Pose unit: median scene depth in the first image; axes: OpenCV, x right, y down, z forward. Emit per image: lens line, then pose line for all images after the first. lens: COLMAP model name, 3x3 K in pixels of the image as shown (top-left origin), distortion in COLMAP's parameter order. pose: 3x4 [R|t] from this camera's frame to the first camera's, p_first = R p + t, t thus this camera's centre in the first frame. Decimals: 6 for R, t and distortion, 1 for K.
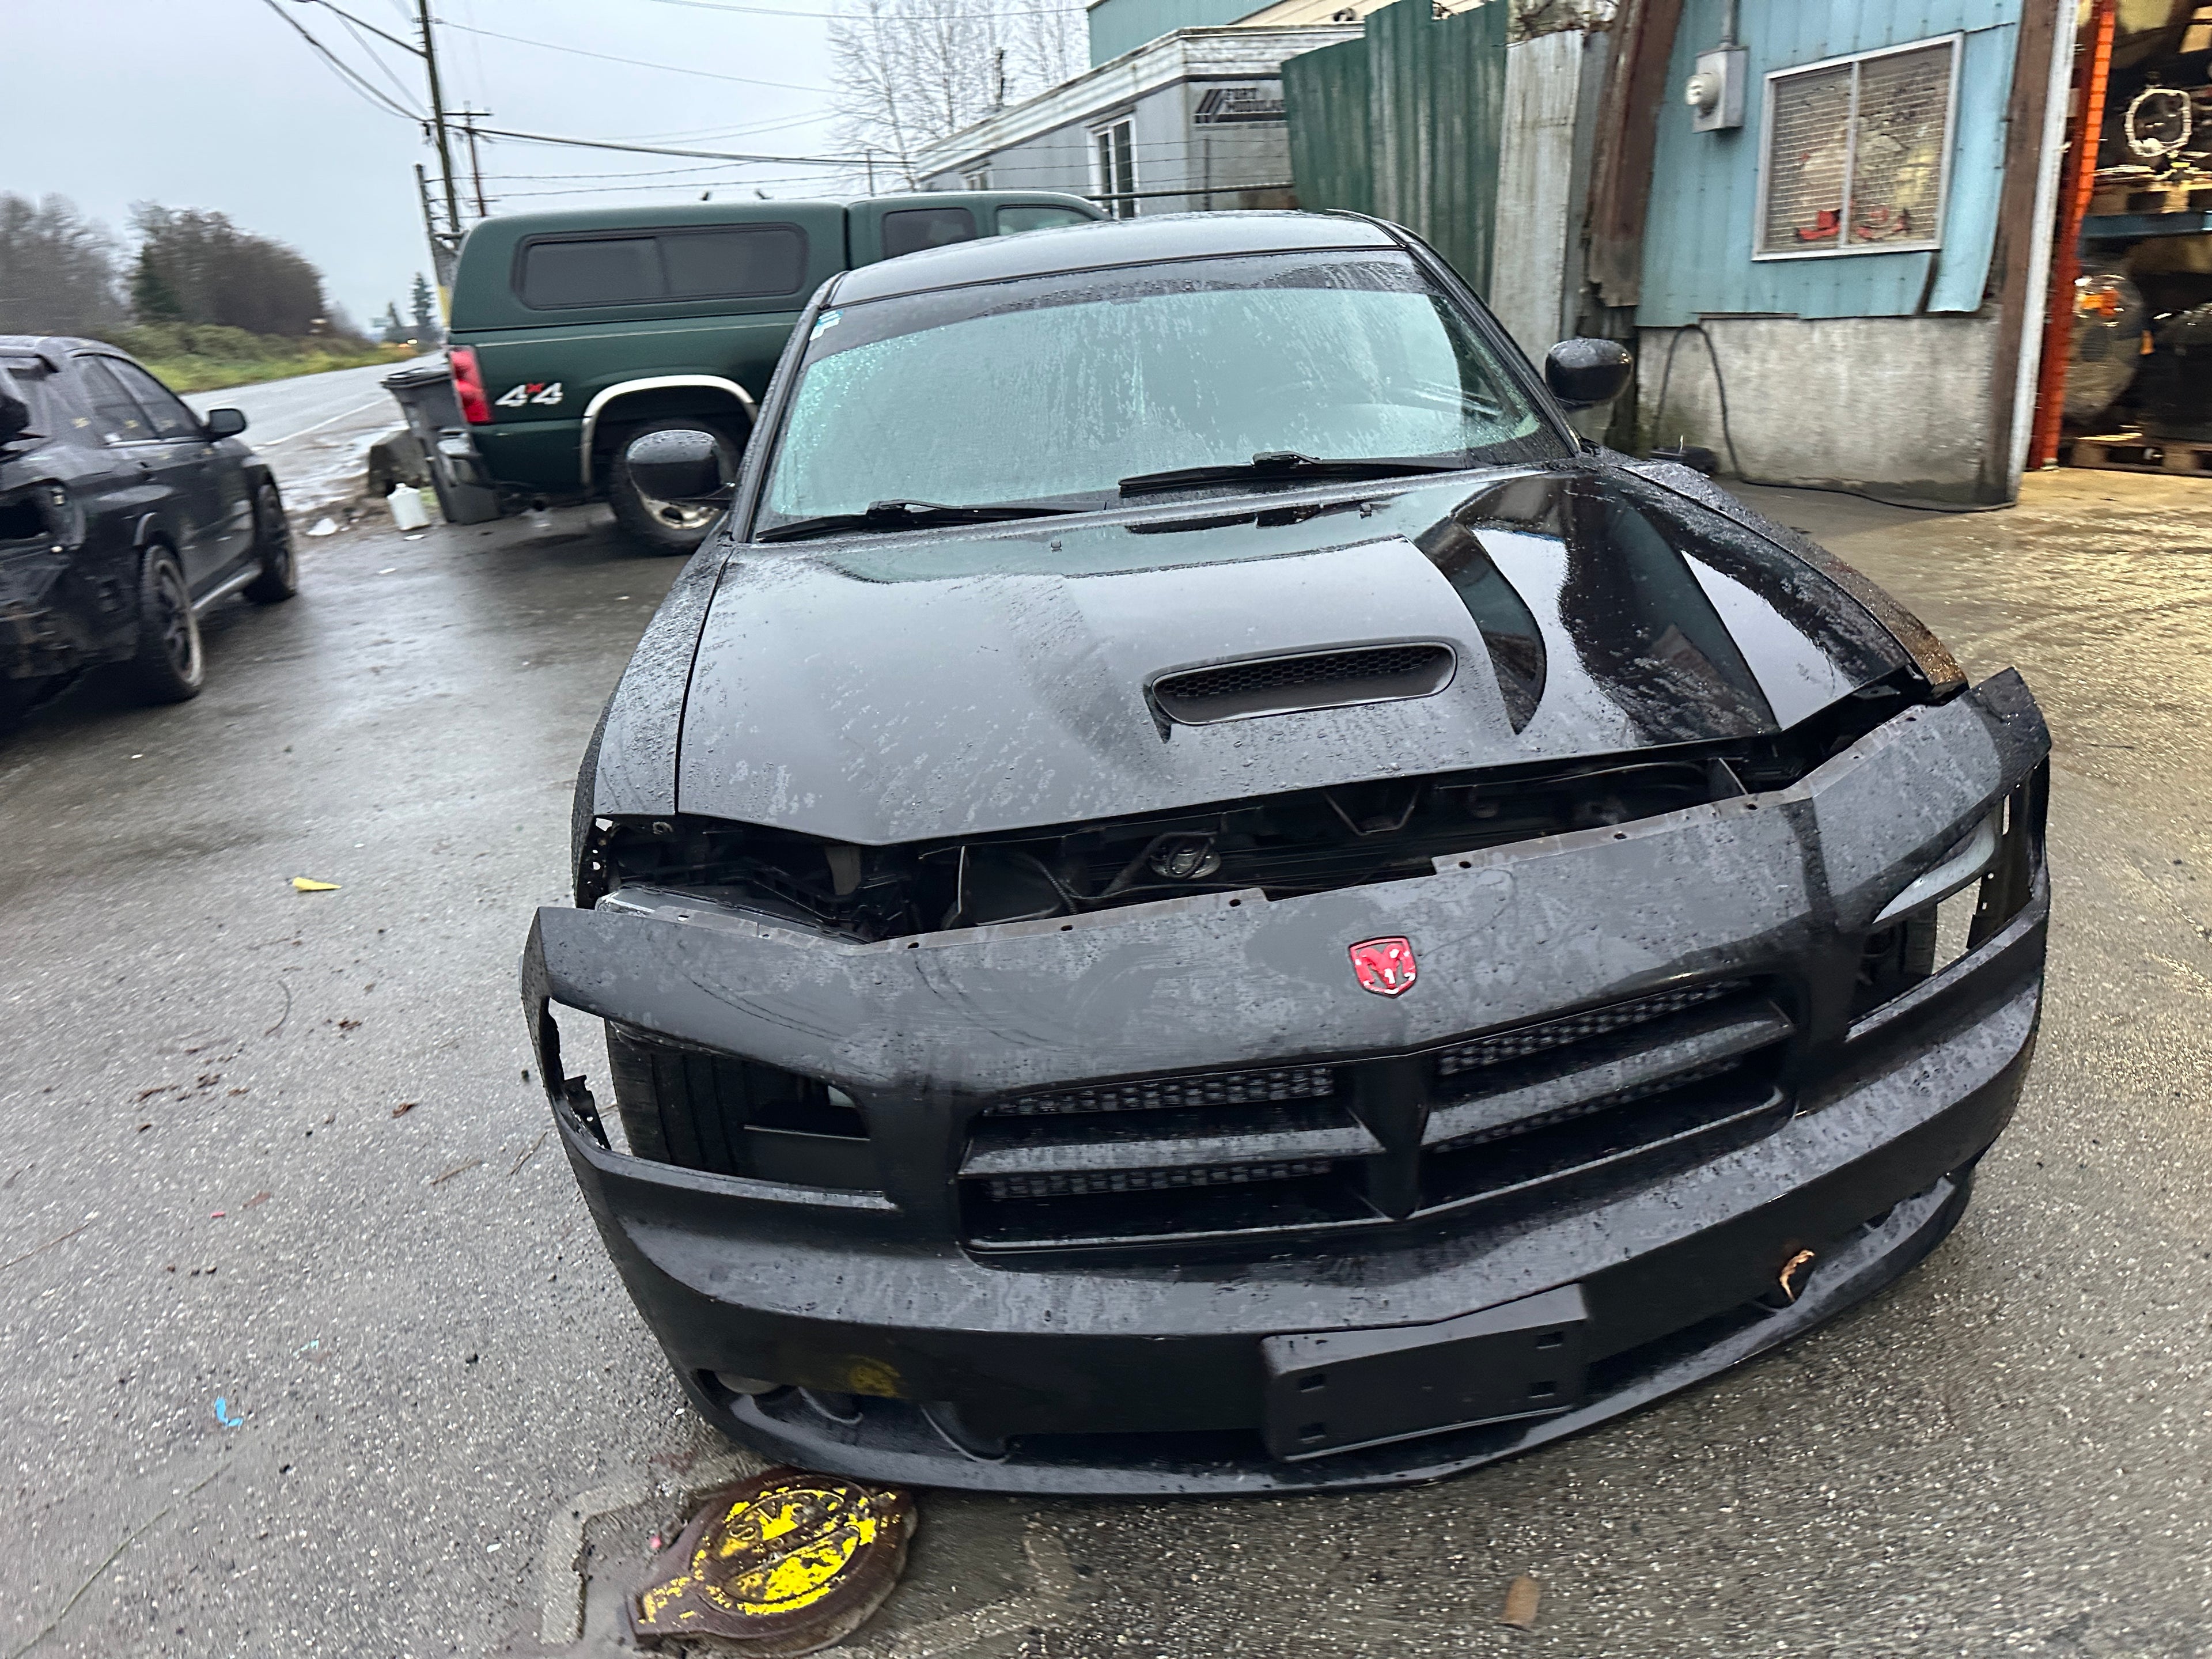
lens RADIAL K [[1572.1, 0, 1101.9], [0, 1572.1, 814.7], [0, 0, 1]] dist [0.009324, -0.009633]
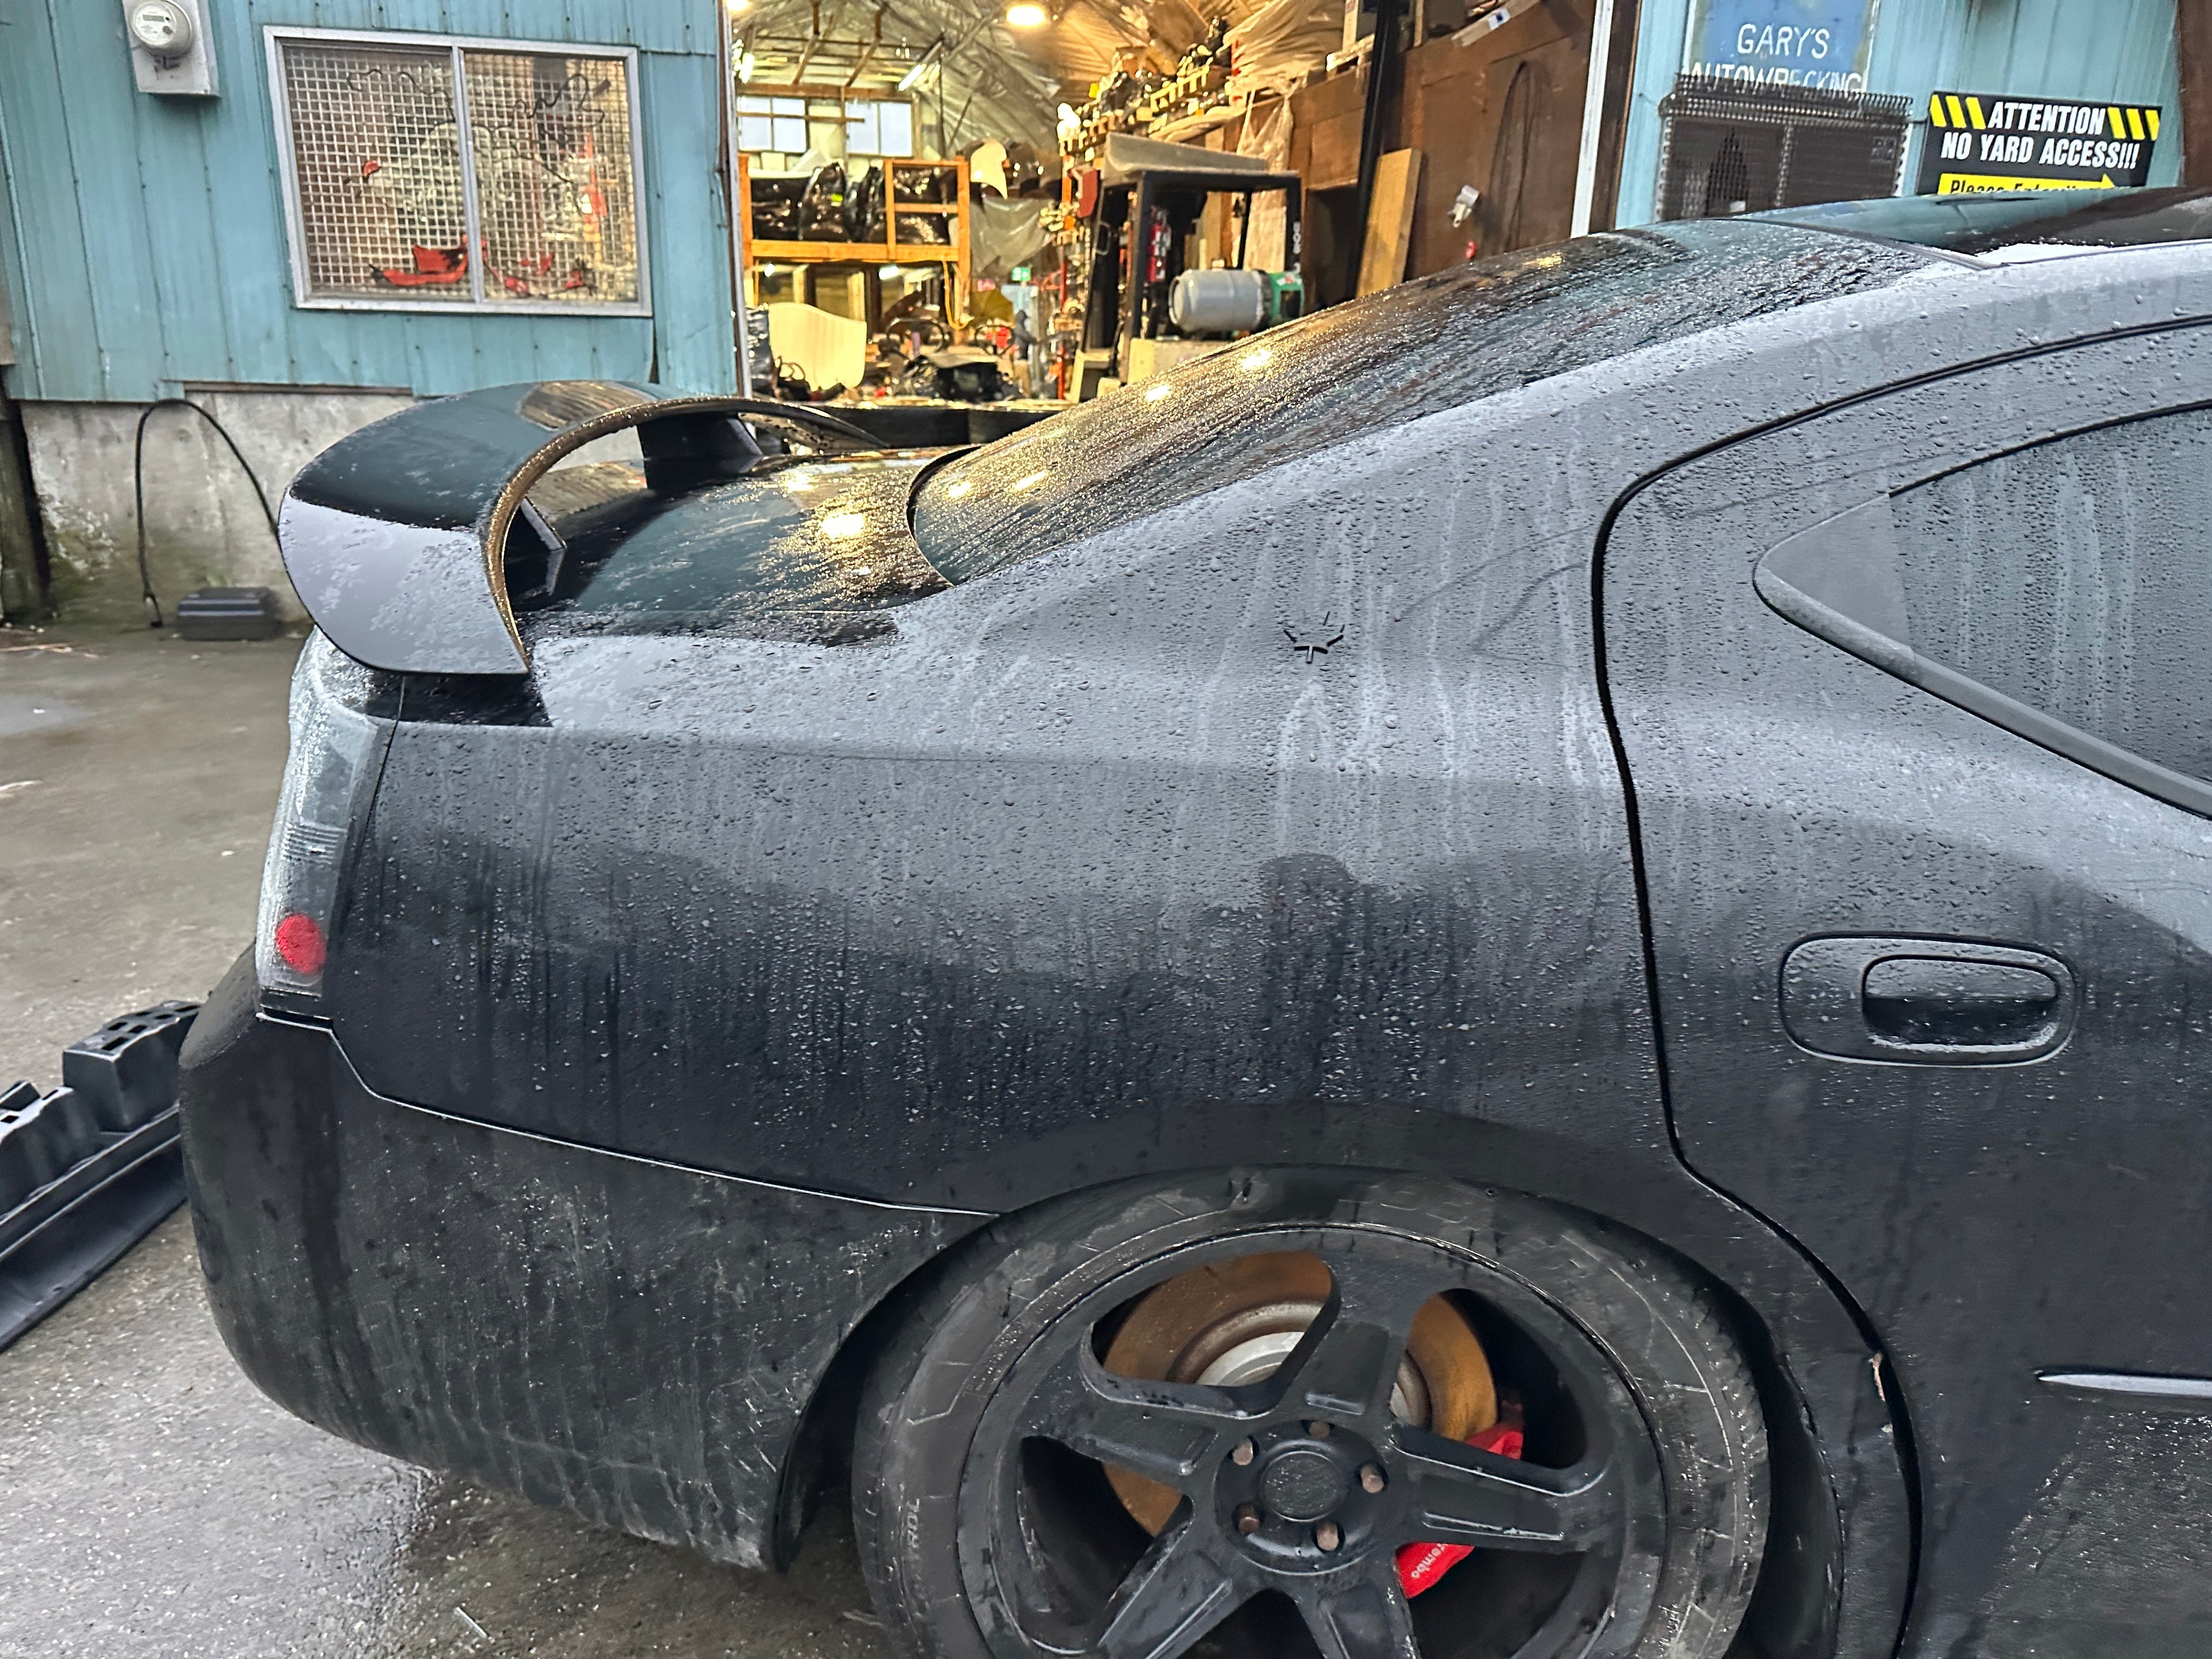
lens RADIAL K [[1572.4, 0, 1107.3], [0, 1572.4, 820.8], [0, 0, 1]] dist [0.000056, -0.002351]
pose [[0.106442, -0.239233, 0.965110, -0.372743], [0.279069, 0.938799, 0.201933, -0.282711], [-0.954353, 0.247838, 0.166690, 0.933232]]
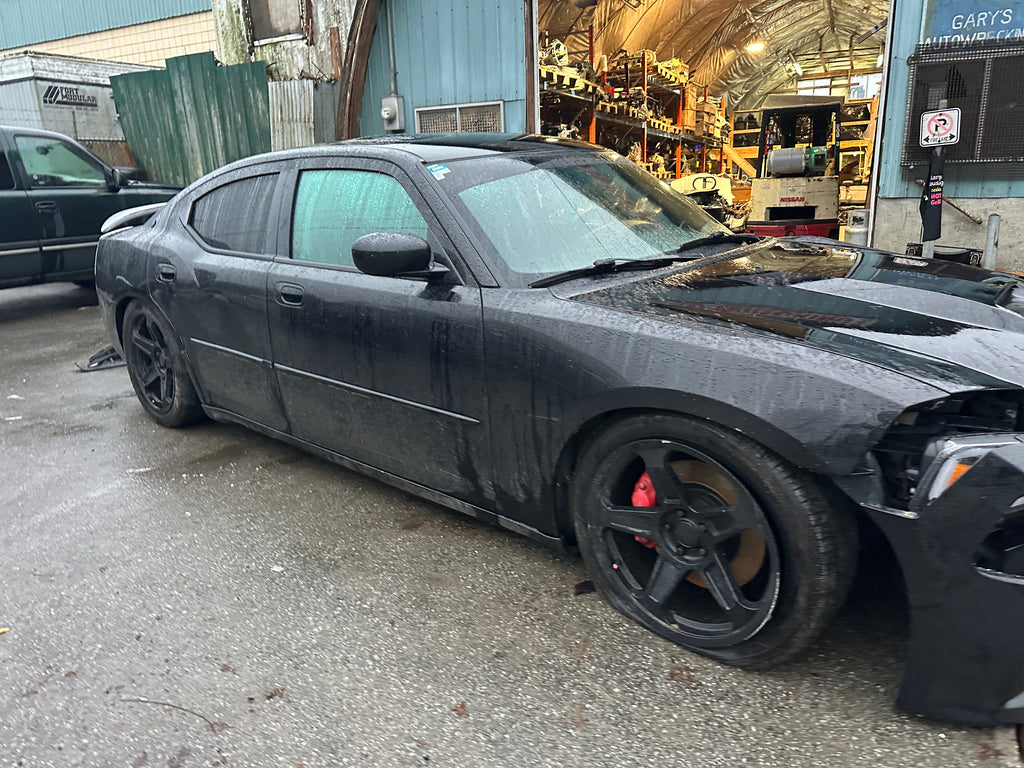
lens RADIAL K [[722.6, 0, 515.1], [0, 722.6, 381.5], [0, 0, 1]] dist [0.018403, -0.025065]
pose [[0.715463, -0.142254, 0.684015, -0.402648], [0.205093, 0.978681, -0.010986, -0.036819], [-0.667869, 0.148147, 0.729385, 0.240309]]
